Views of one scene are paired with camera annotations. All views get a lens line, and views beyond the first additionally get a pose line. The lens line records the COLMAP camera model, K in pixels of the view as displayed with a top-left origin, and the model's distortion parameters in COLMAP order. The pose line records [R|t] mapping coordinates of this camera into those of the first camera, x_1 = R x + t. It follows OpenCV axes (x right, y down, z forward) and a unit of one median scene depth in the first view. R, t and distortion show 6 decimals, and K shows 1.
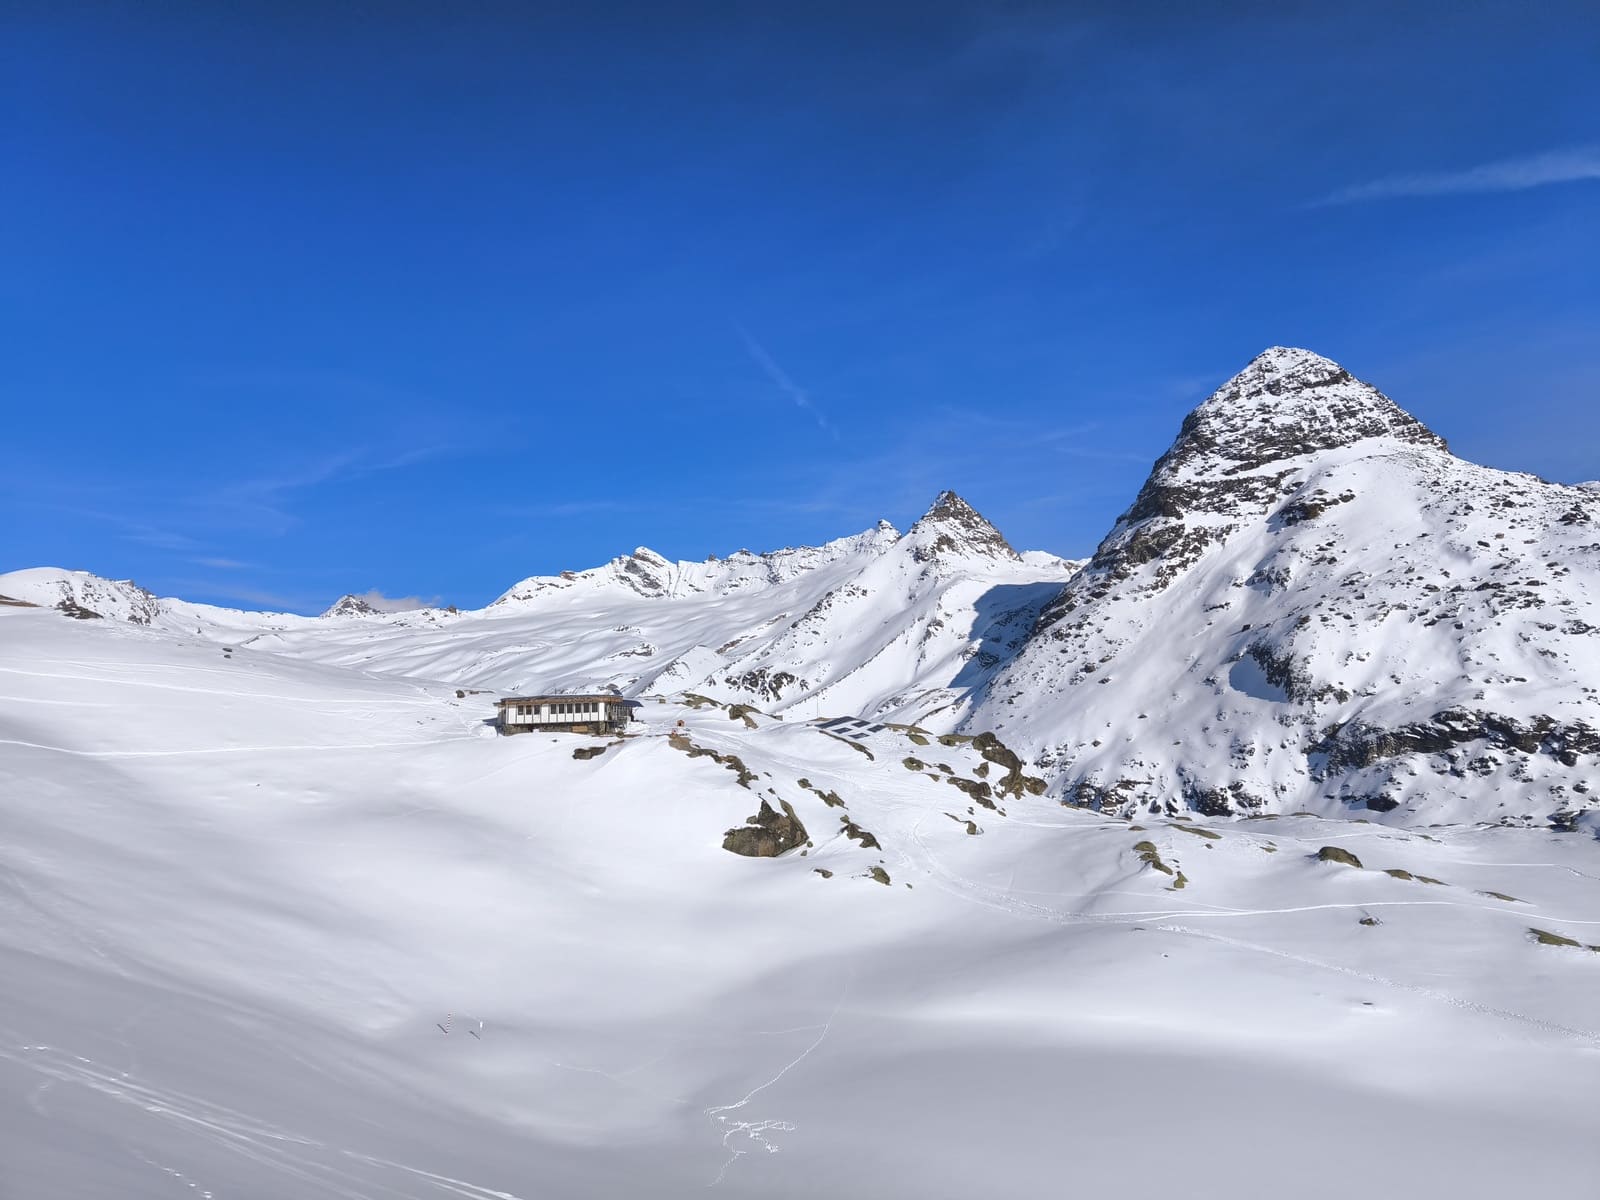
lens RADIAL K [[1103.3, 0, 800.0], [0, 1103.3, 600.0], [0, 0, 1]] dist [0.037550, -0.006034]
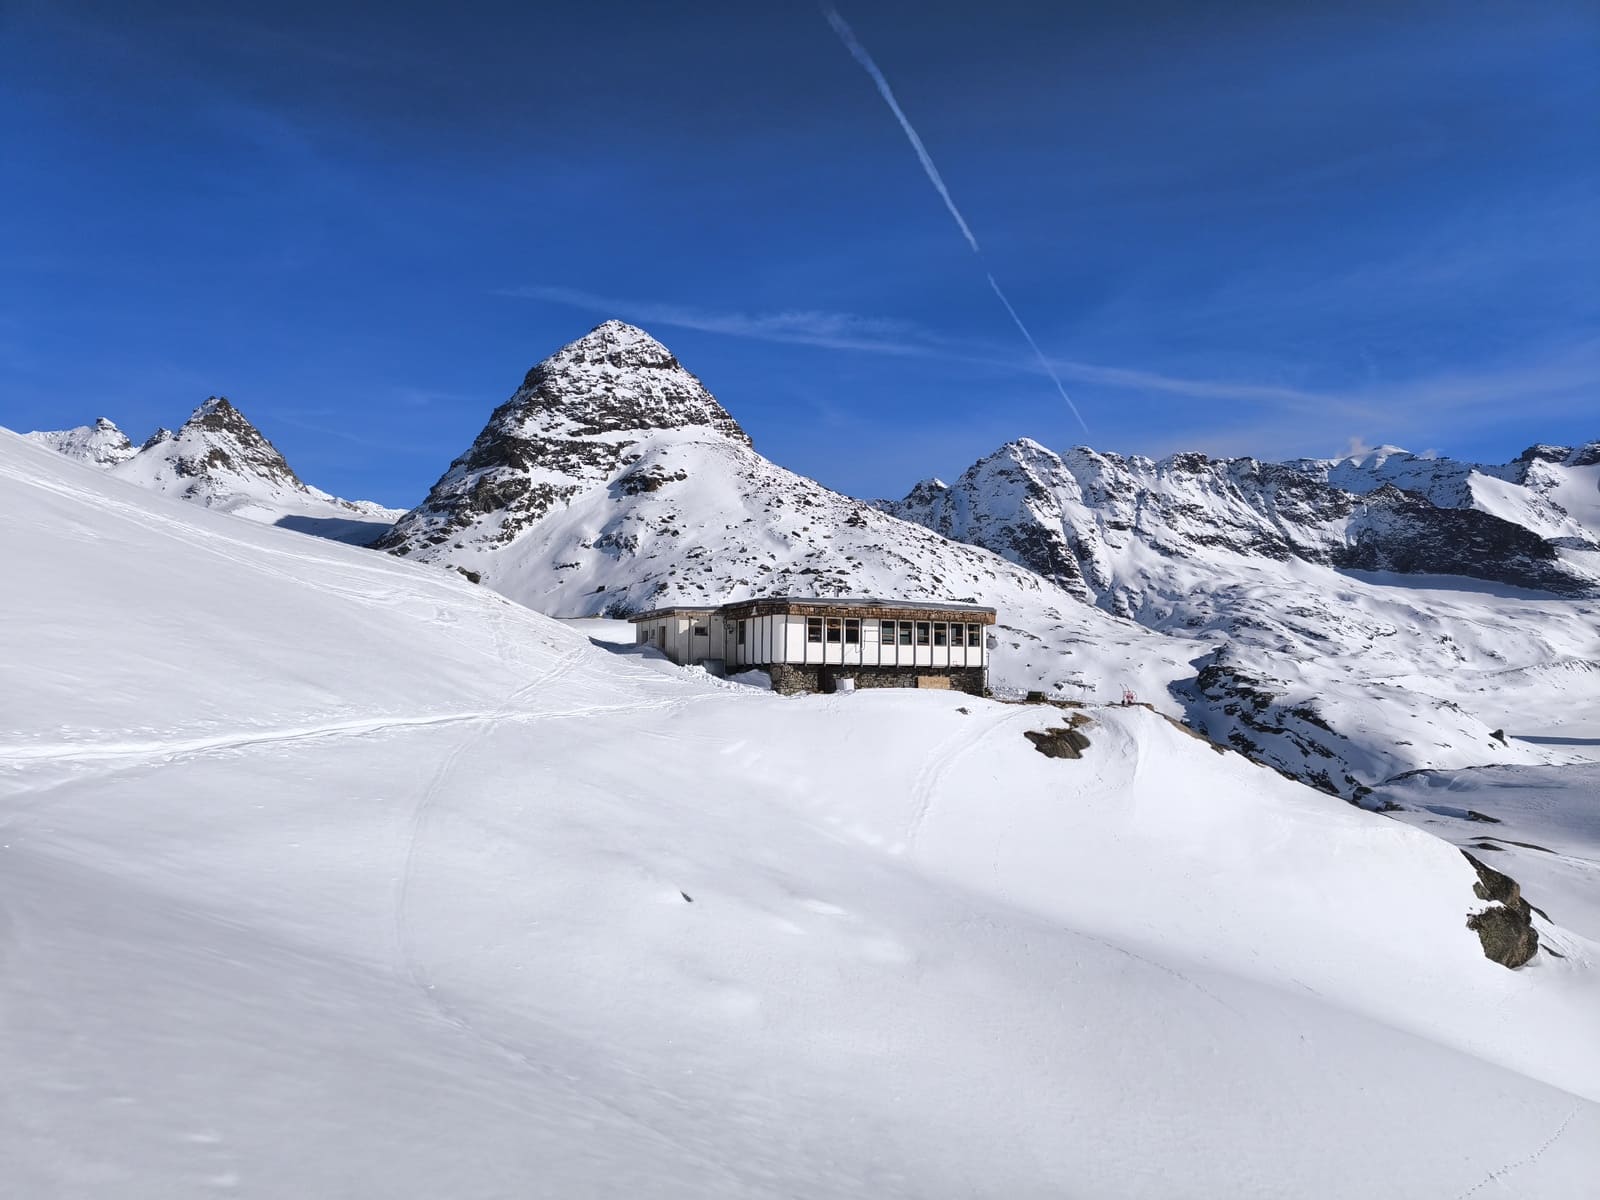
lens RADIAL K [[1103.3, 0, 800.0], [0, 1103.3, 600.0], [0, 0, 1]] dist [0.037550, -0.006034]
pose [[0.779611, 0.081272, 0.620968, -0.062936], [-0.105402, 0.994427, 0.002181, 0.010831], [-0.617330, -0.067152, 0.783833, 0.084154]]
